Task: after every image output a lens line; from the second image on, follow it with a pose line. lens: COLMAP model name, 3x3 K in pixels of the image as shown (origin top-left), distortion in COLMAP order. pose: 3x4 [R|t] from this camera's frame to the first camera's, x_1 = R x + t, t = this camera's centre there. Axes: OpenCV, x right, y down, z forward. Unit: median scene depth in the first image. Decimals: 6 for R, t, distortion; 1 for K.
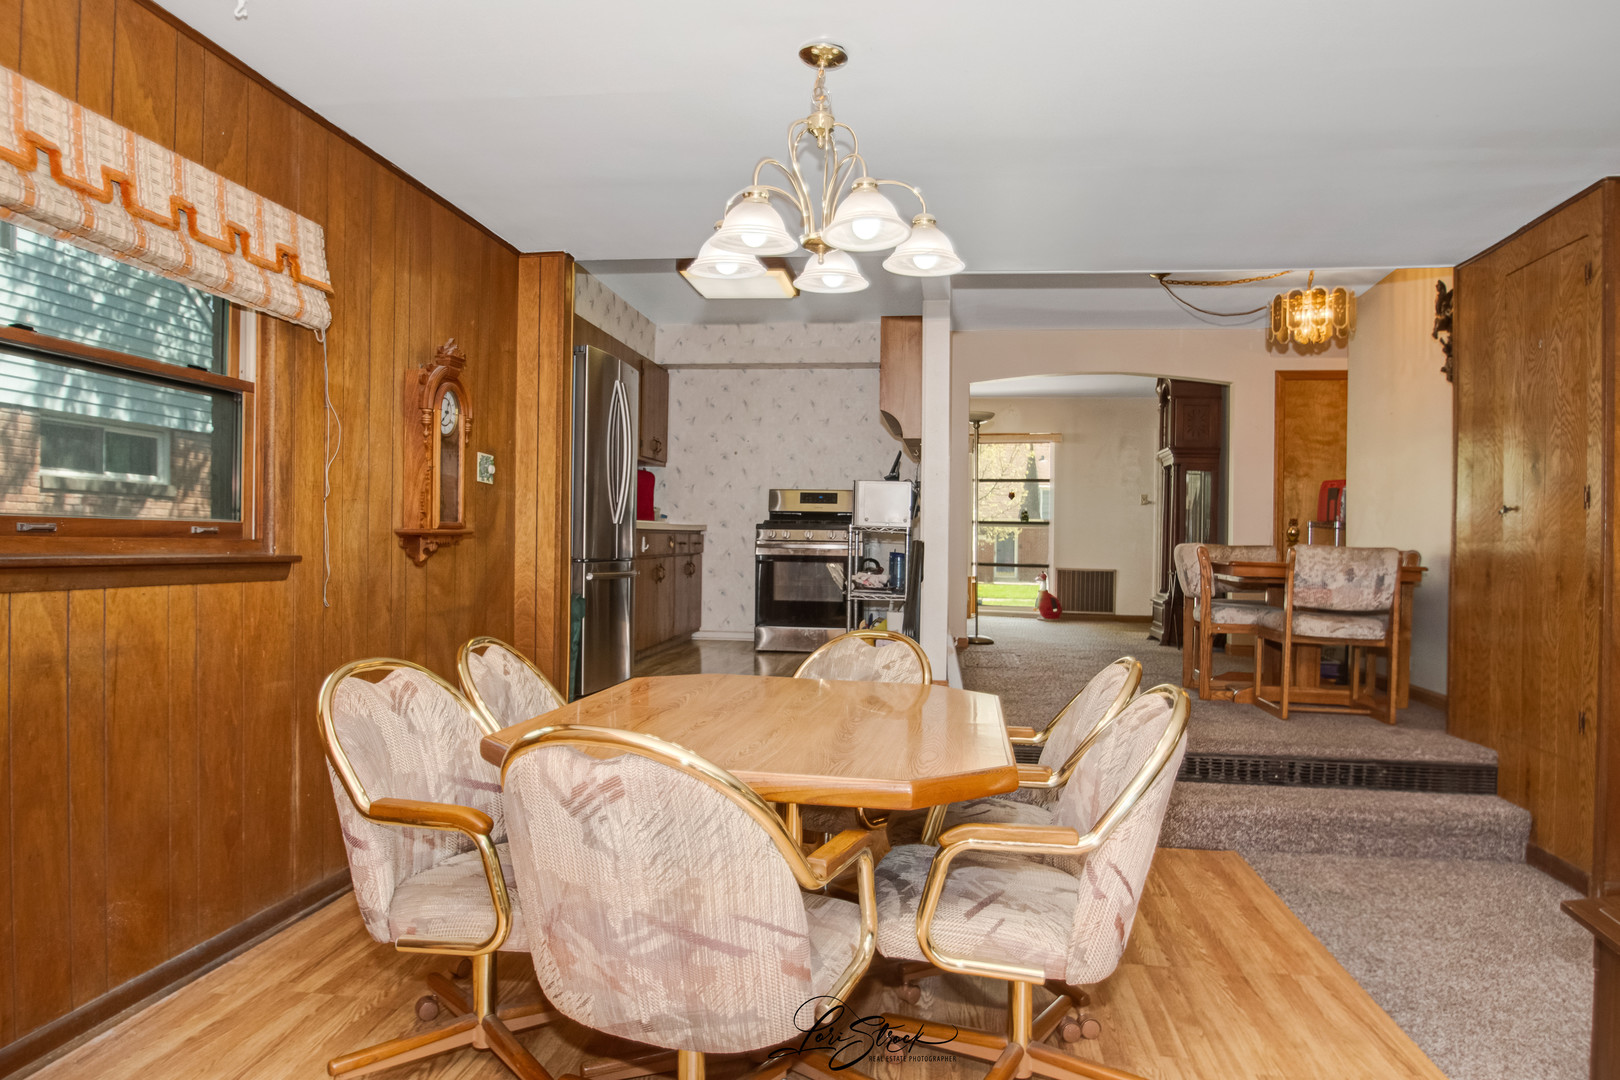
lens RADIAL K [[1054.0, 0, 810.9], [0, 1054.0, 535.5], [0, 0, 1]] dist [-0.036504, 0.004285]
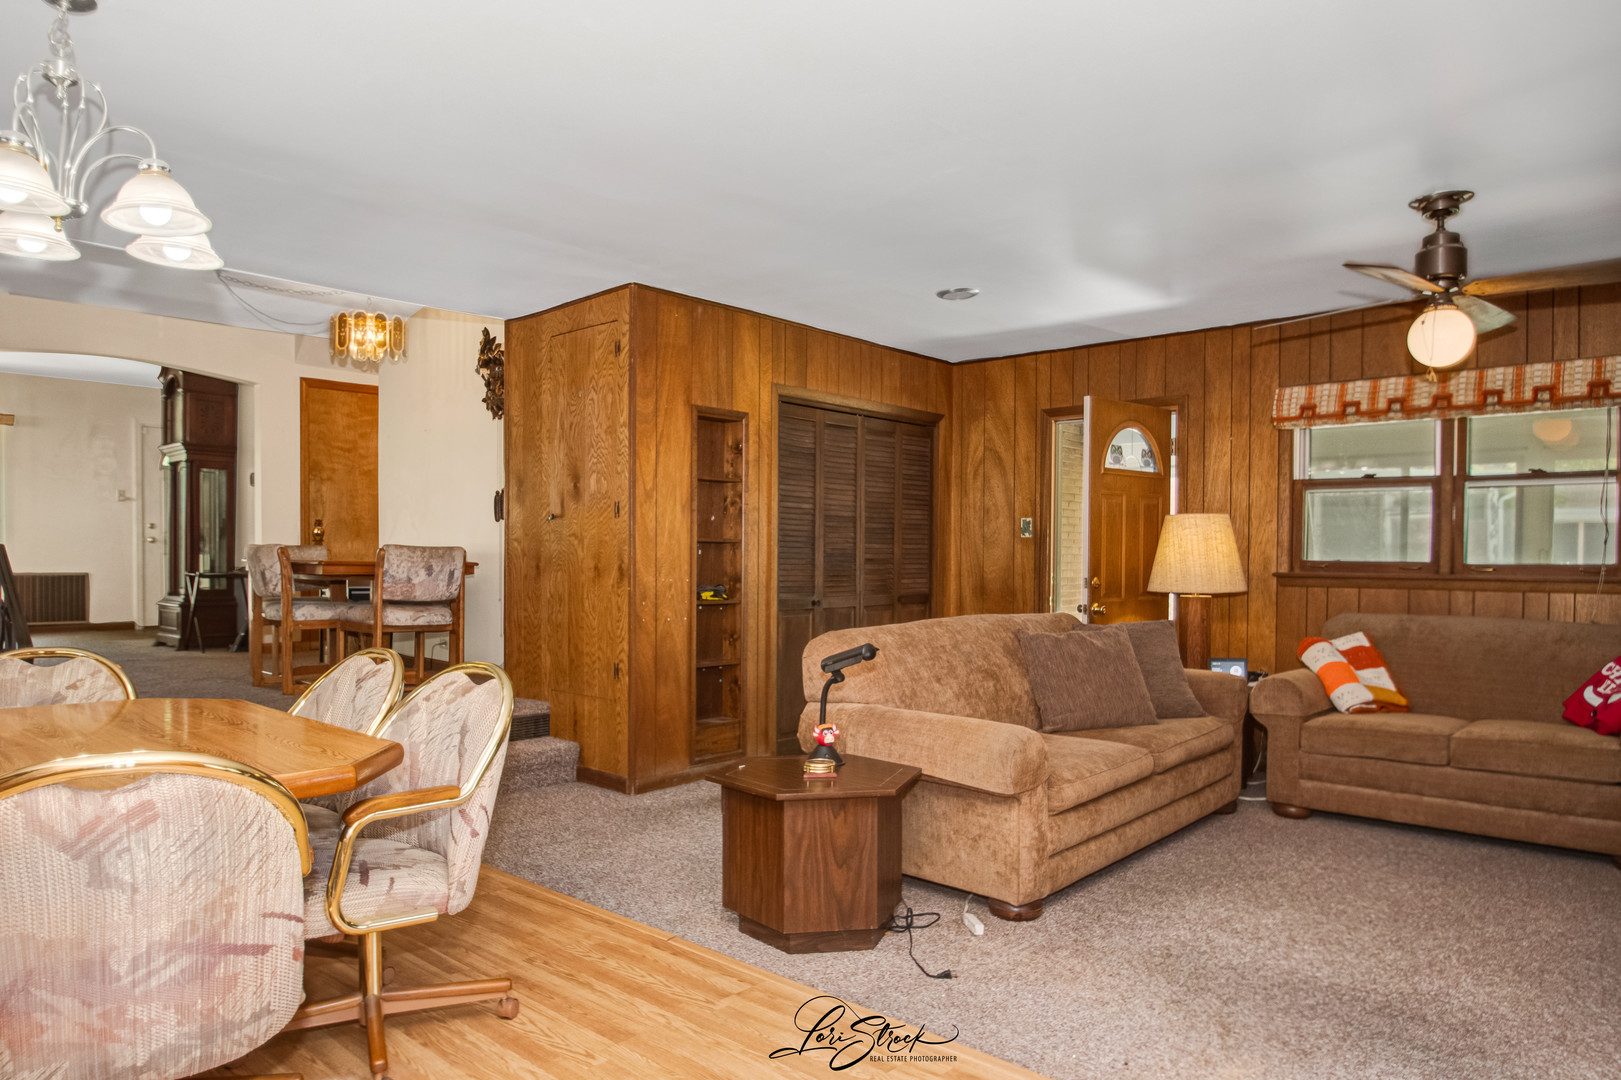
lens RADIAL K [[1054.6, 0, 811.7], [0, 1054.6, 550.7], [0, 0, 1]] dist [-0.036504, 0.004285]
pose [[0.552991, -0.012730, 0.833090, -0.274889], [-0.001684, 0.999864, 0.016396, -0.005094], [-0.833186, -0.010470, 0.552894, -0.003598]]
